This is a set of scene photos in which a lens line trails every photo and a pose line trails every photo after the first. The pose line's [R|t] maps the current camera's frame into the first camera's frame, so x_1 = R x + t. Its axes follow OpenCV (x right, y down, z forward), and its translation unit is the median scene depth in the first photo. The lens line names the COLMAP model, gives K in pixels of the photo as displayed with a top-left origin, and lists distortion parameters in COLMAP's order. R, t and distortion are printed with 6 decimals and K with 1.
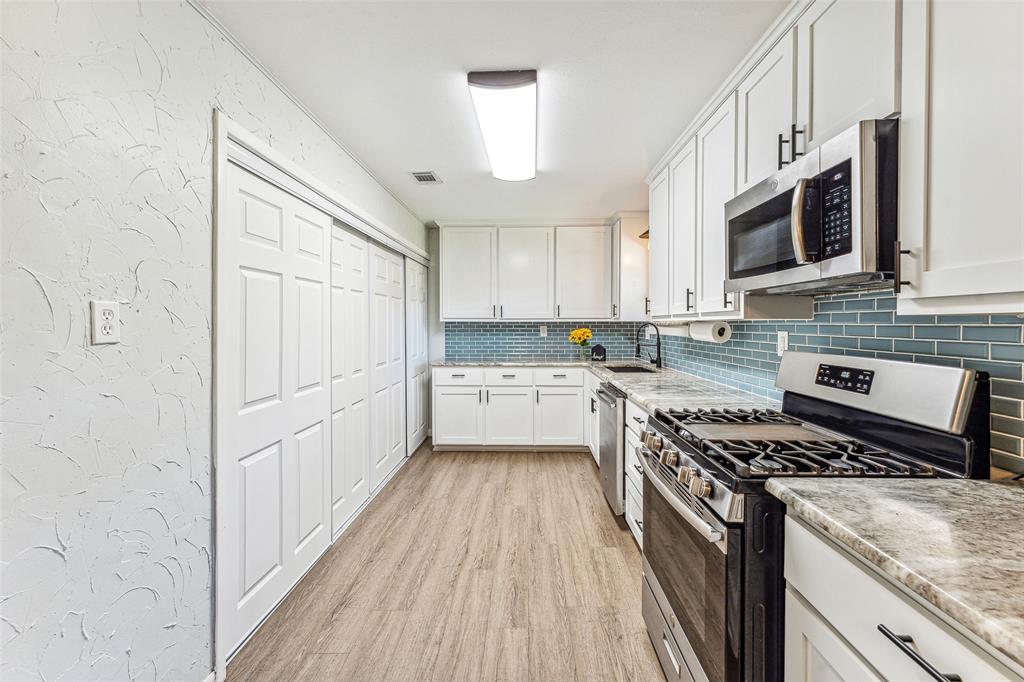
lens RADIAL K [[415.9, 0, 510.9], [0, 415.9, 329.1], [0, 0, 1]] dist [0.001072, 0.000040]
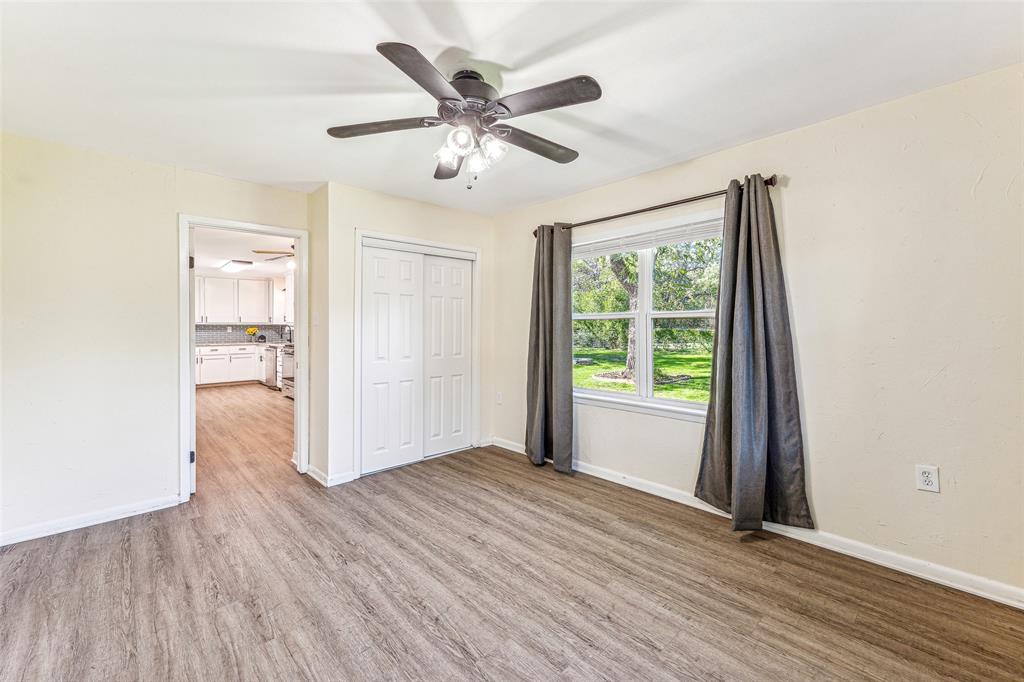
lens RADIAL K [[415.9, 0, 510.9], [0, 415.9, 329.1], [0, 0, 1]] dist [0.001072, 0.000040]
pose [[0.699929, -0.004623, 0.714198, -0.433446], [0.007064, 0.999975, -0.000450, 0.016301], [-0.714178, 0.005360, 0.699944, -1.462065]]
